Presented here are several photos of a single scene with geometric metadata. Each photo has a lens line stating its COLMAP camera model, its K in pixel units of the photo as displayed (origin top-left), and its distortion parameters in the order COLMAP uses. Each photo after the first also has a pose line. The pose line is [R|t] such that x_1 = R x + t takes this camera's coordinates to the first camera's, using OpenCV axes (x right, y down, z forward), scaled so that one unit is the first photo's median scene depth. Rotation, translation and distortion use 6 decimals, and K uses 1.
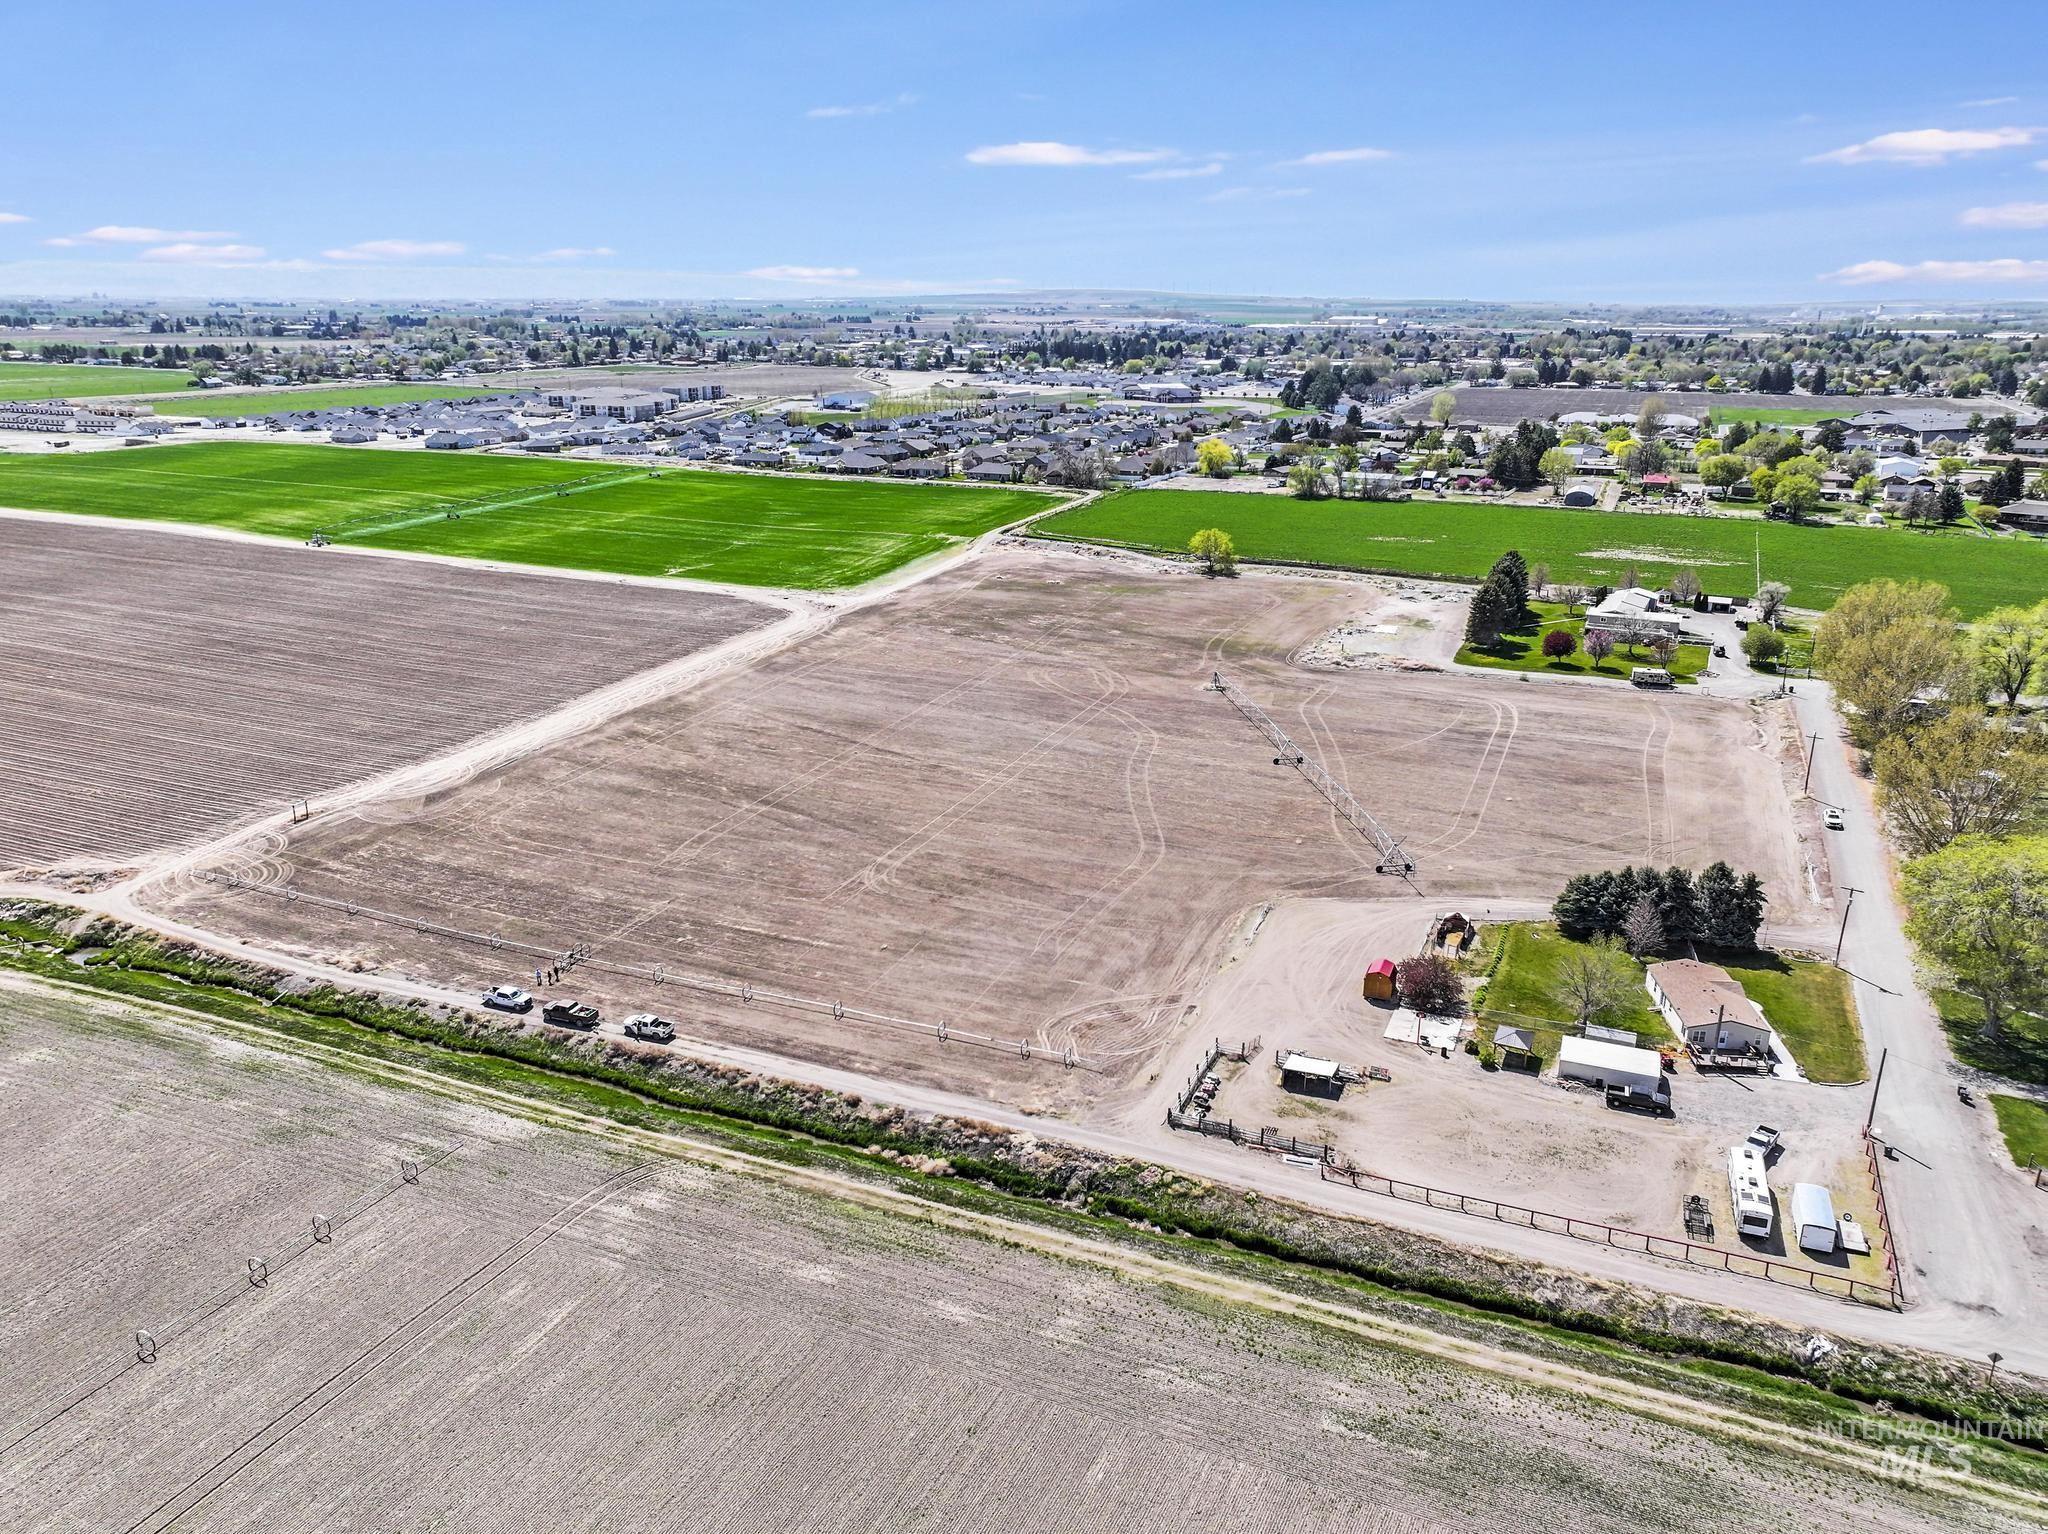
lens RADIAL K [[1453.5, 0, 1024.0], [0, 1453.5, 767.0], [0, 0, 1]] dist [0.006840, 0.003749]
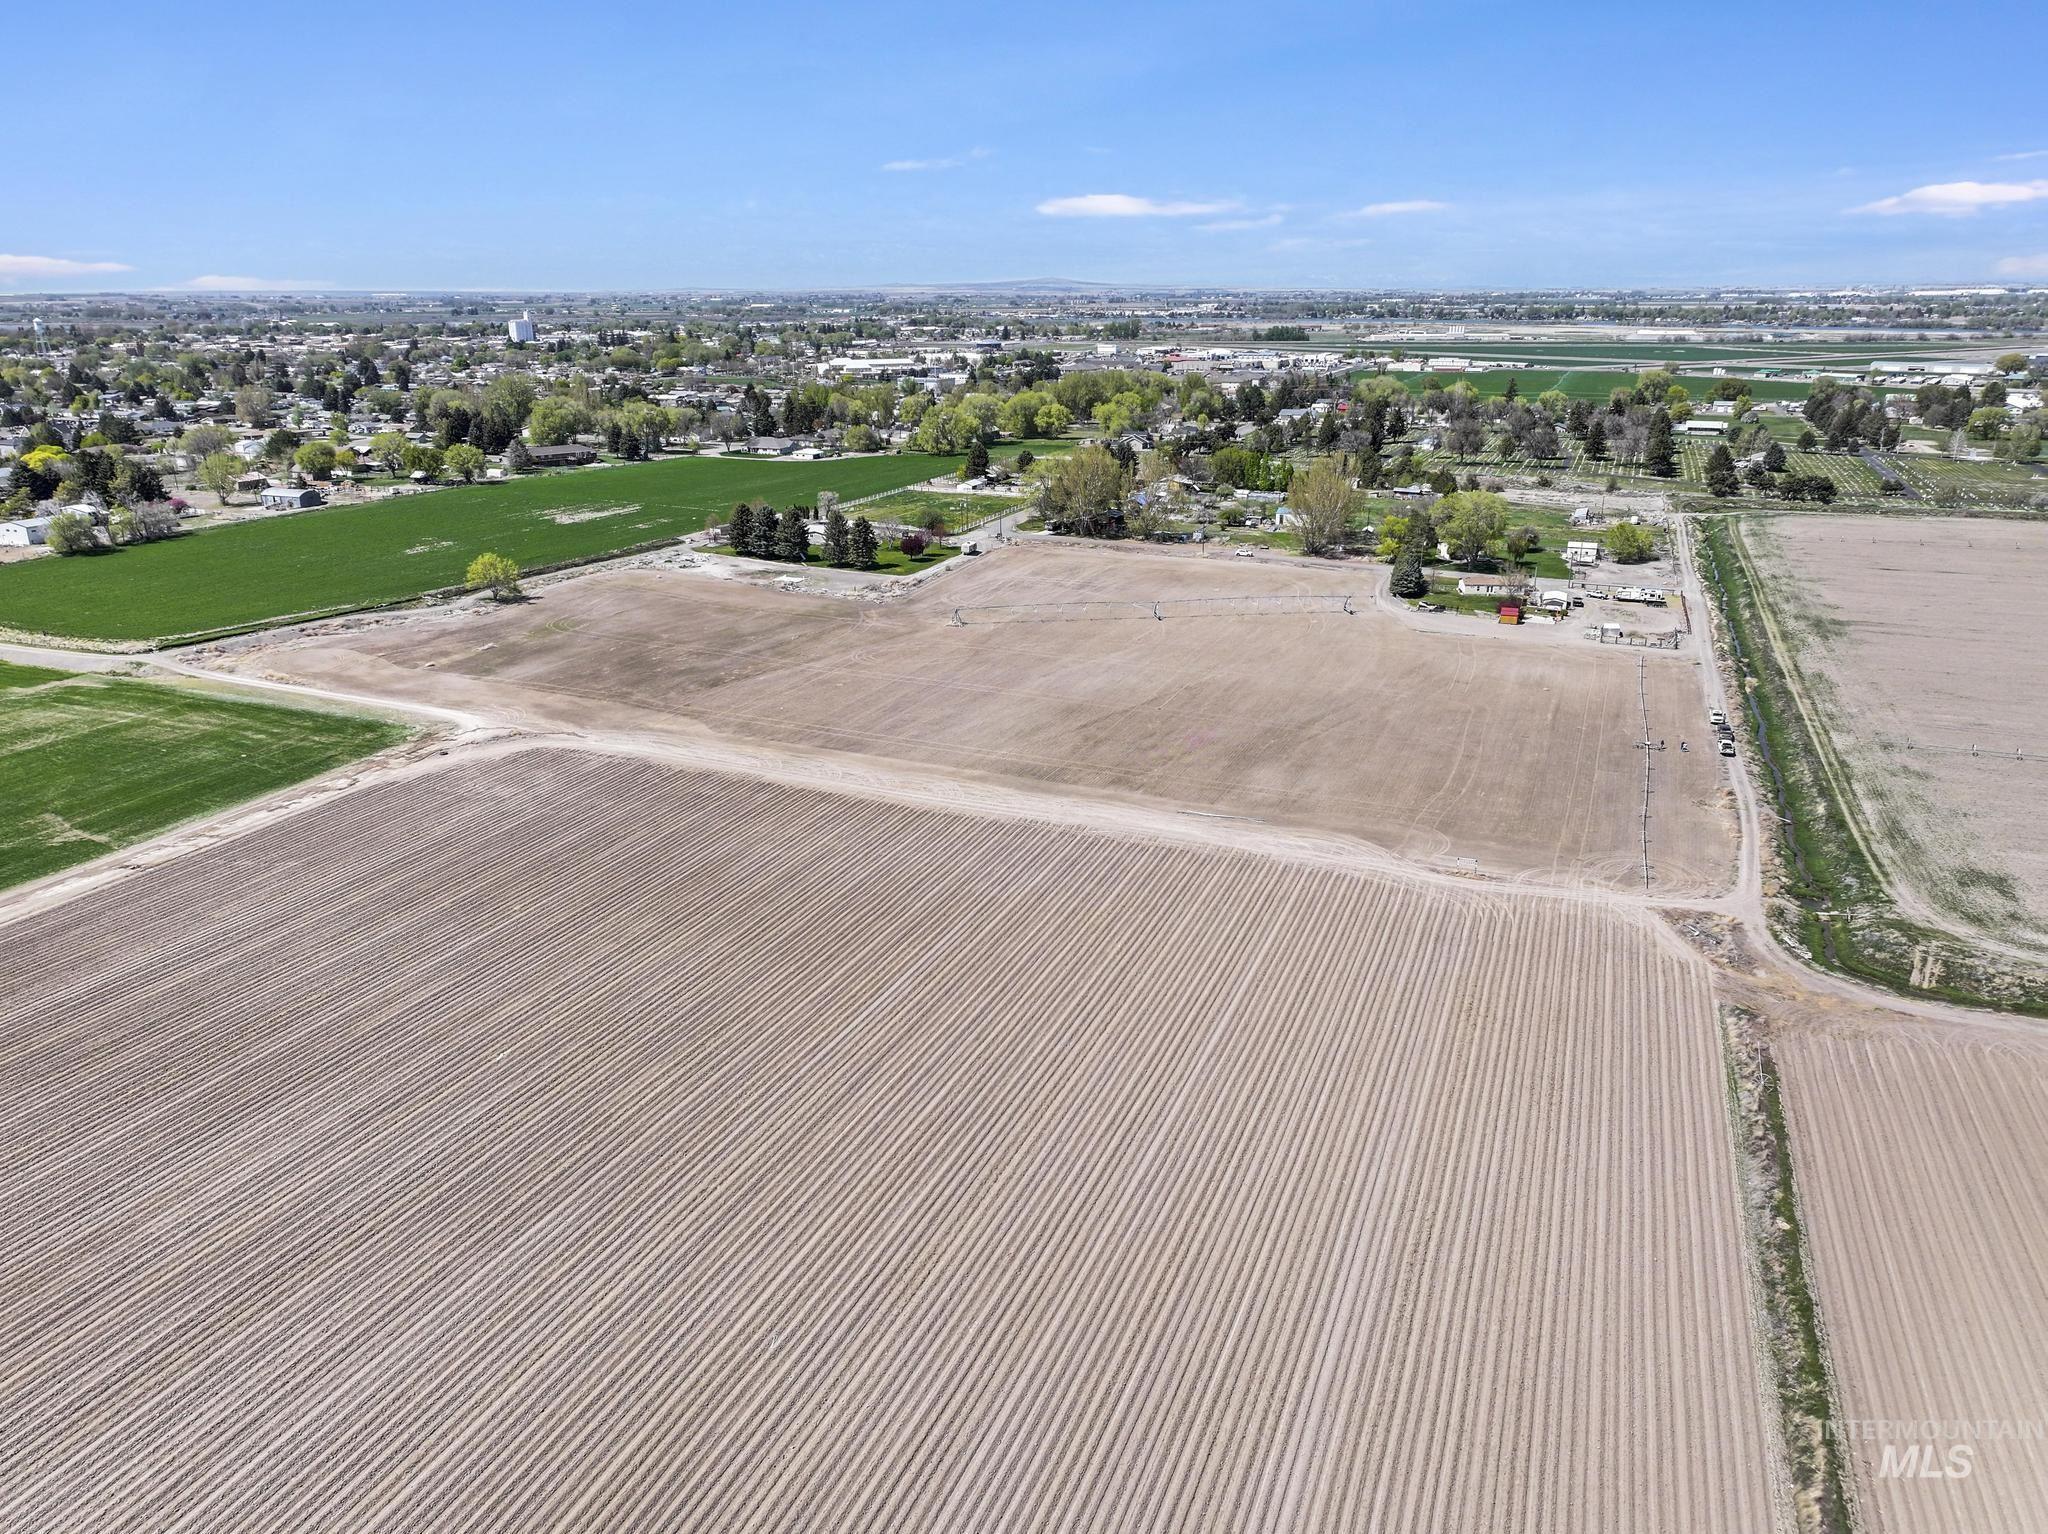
lens RADIAL K [[1405.6, 0, 1065.0], [0, 1405.6, 766.4], [0, 0, 1]] dist [0.030722, -0.054496]
pose [[-0.035346, -0.325213, 0.944980, -1.195173], [0.309447, 0.895538, 0.319772, -0.350682], [-0.950260, 0.303723, 0.068983, 1.079527]]
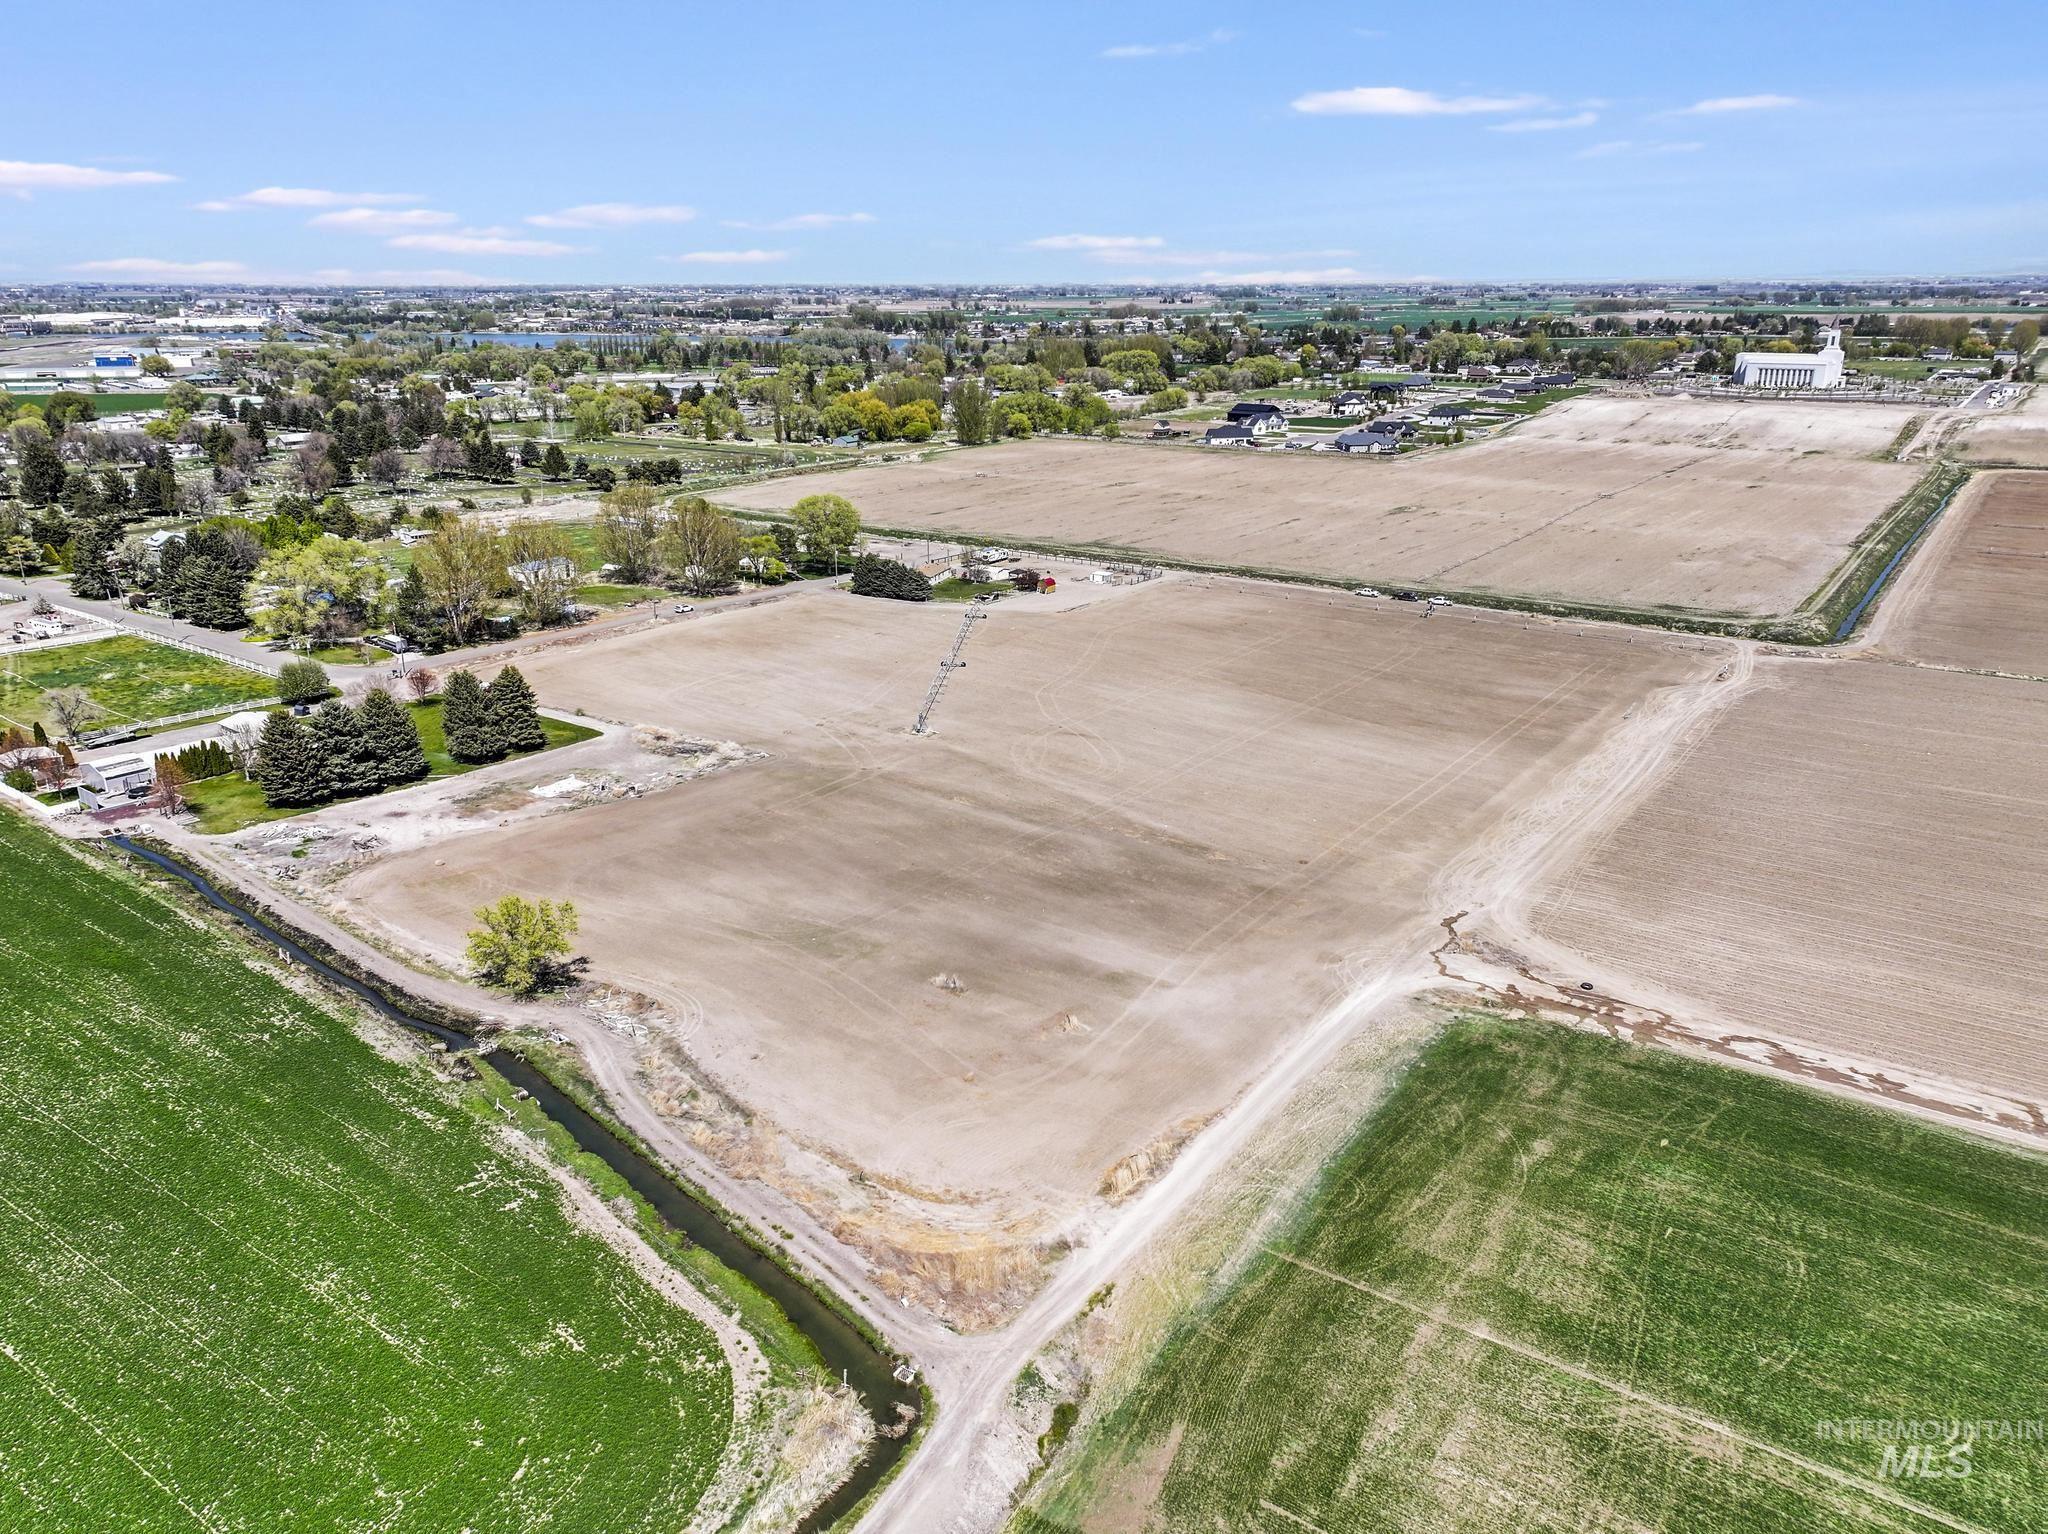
lens RADIAL K [[1420.4, 0, 999.8], [0, 1420.4, 767.1], [0, 0, 1]] dist [0.002772, 0.000085]
pose [[-0.975100, -0.069455, 0.210611, -0.120626], [0.070392, 0.803645, 0.590931, -0.668888], [-0.210299, 0.591042, -0.778745, 2.062421]]
